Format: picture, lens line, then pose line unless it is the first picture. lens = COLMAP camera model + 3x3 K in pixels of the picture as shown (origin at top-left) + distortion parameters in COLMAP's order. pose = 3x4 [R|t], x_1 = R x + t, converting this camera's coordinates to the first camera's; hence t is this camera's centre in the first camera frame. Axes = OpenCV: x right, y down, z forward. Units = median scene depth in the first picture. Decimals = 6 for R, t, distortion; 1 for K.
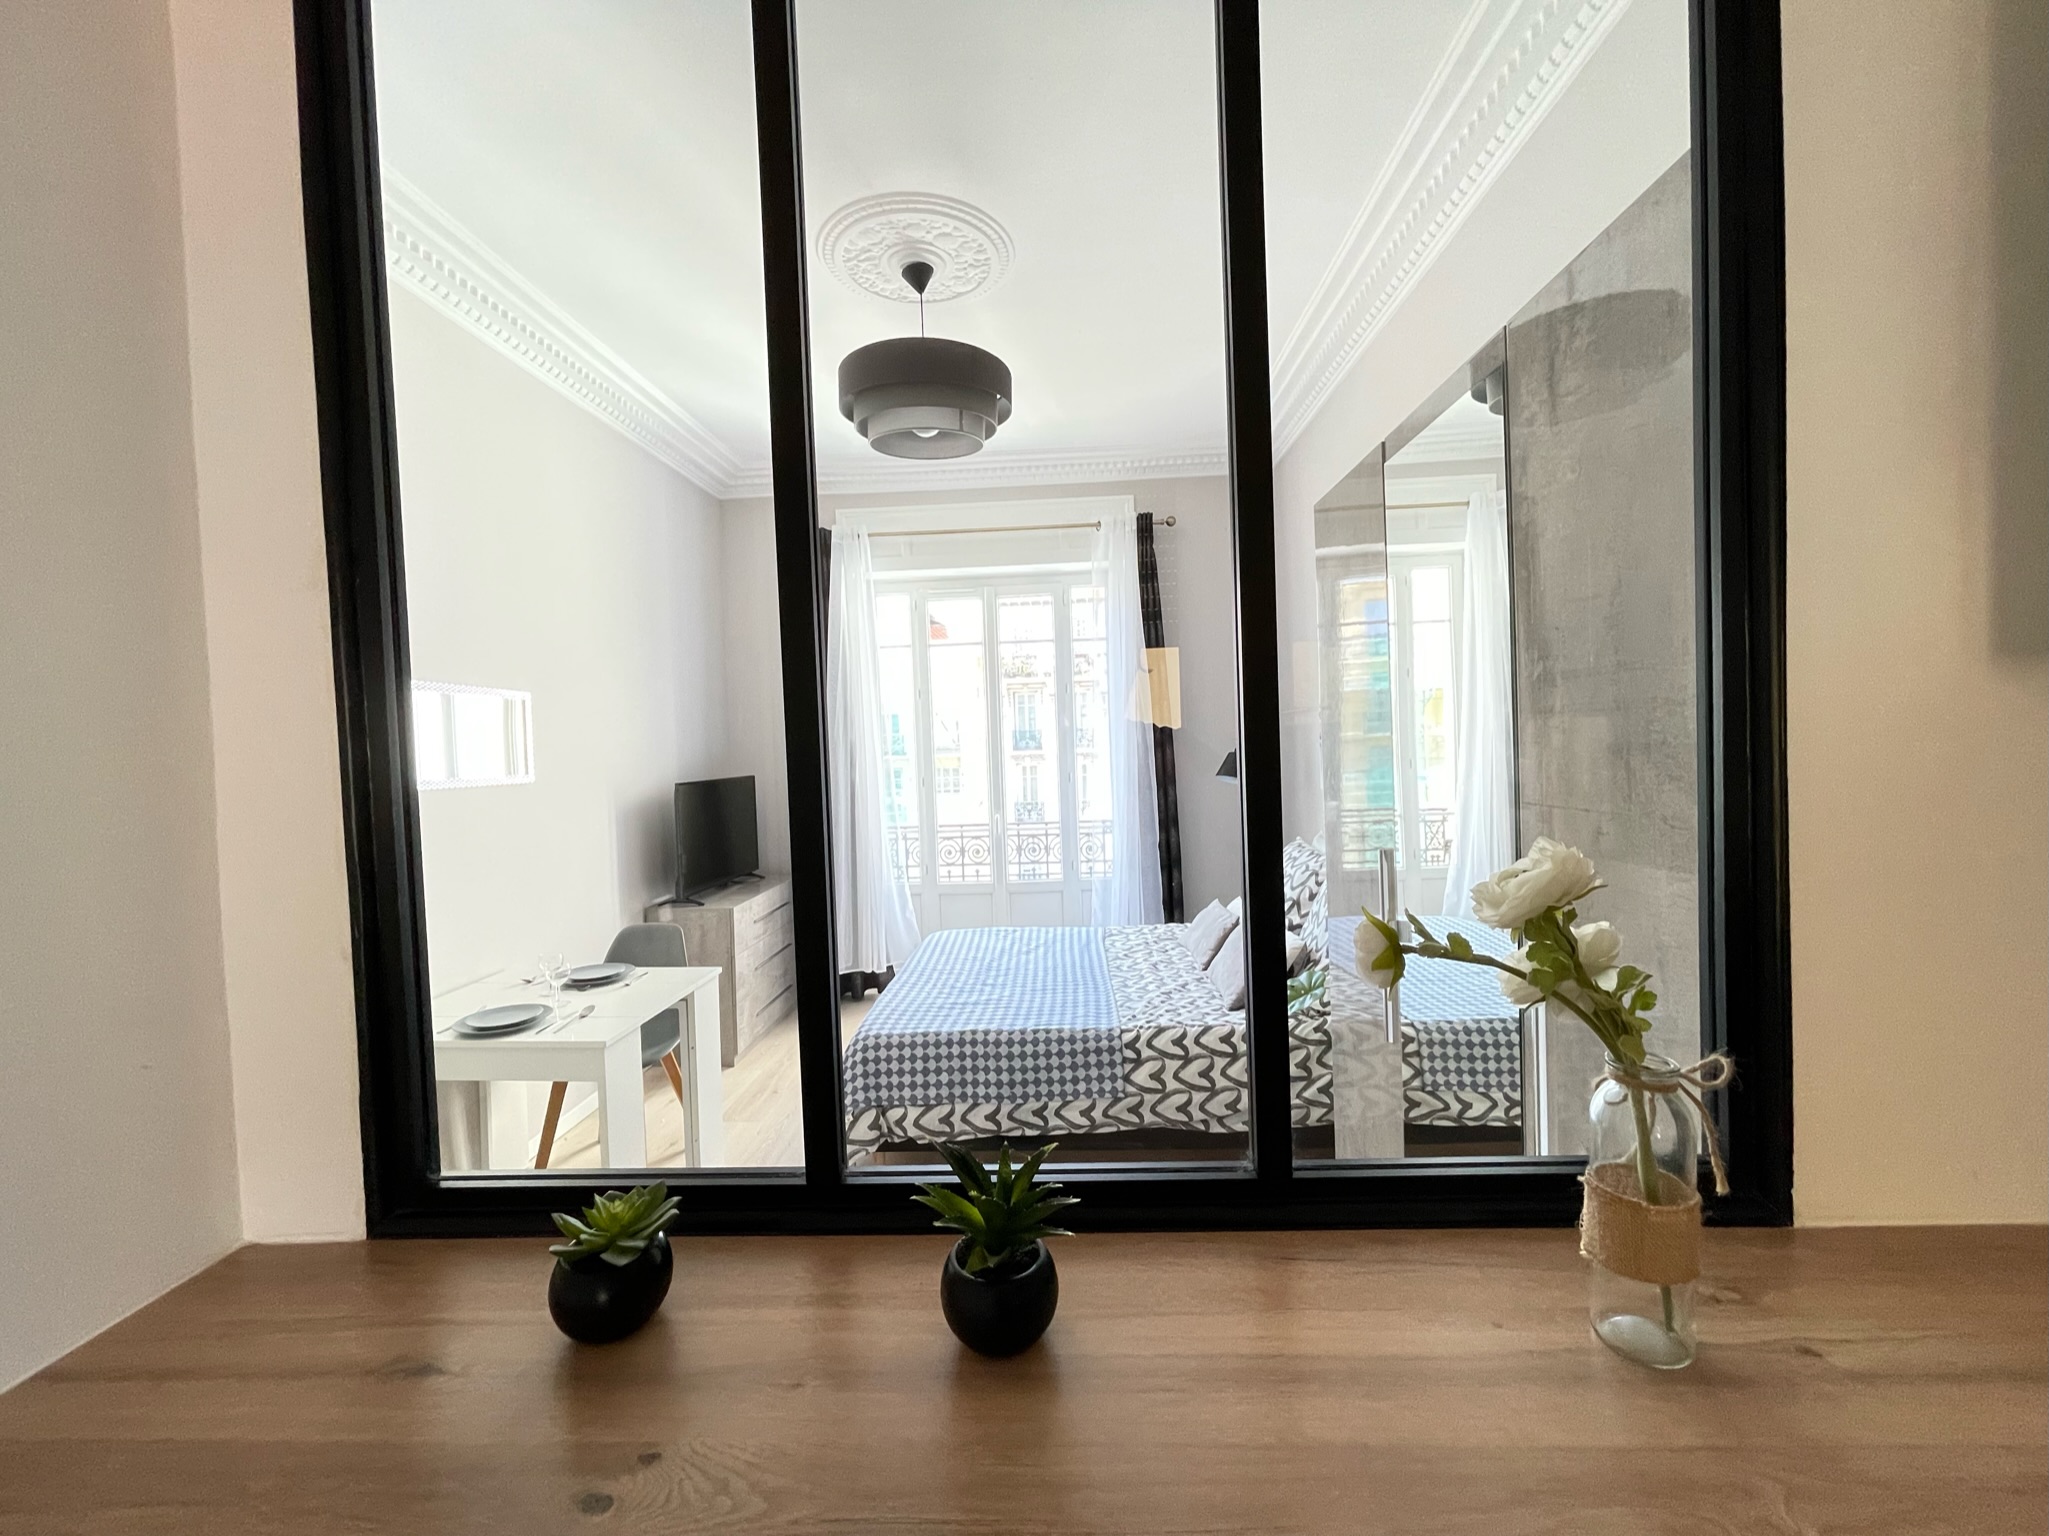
lens RADIAL K [[834.7, 0, 1029.3], [0, 834.7, 765.9], [0, 0, 1]] dist [-0.009470, 0.000526]
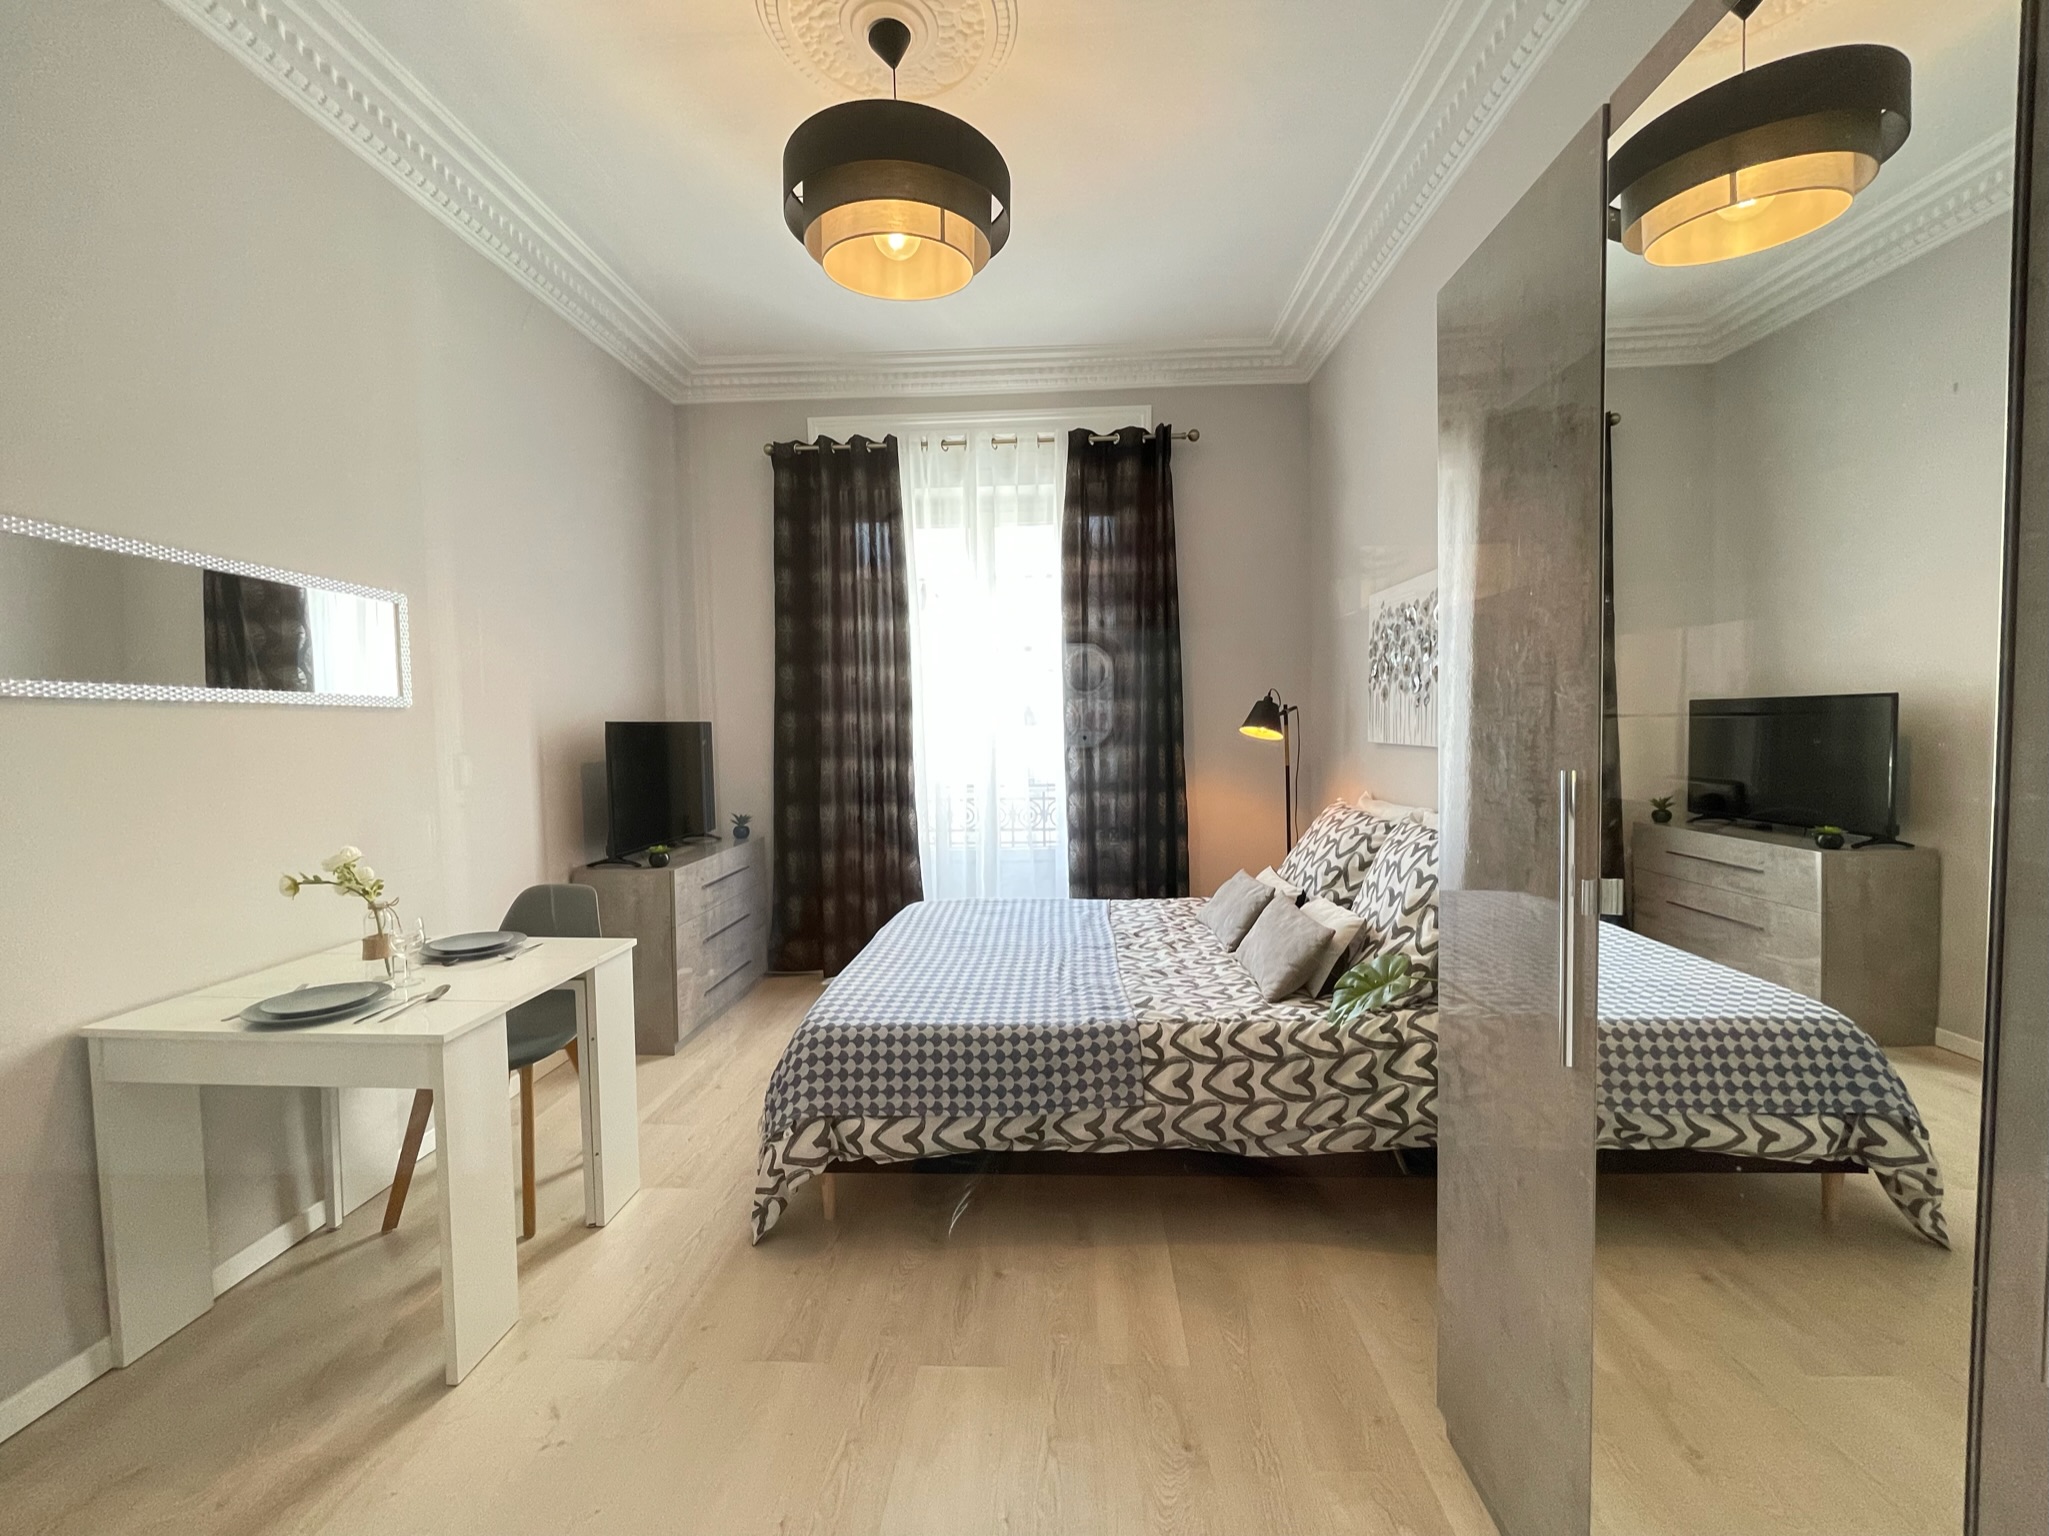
lens RADIAL K [[831.2, 0, 1023.1], [0, 831.2, 763.9], [0, 0, 1]] dist [0.002844, -0.000220]
pose [[0.999830, 0.018082, 0.003678, -0.005986], [-0.018160, 0.999586, 0.022326, 0.052833], [-0.003273, -0.022389, 0.999744, 0.215565]]
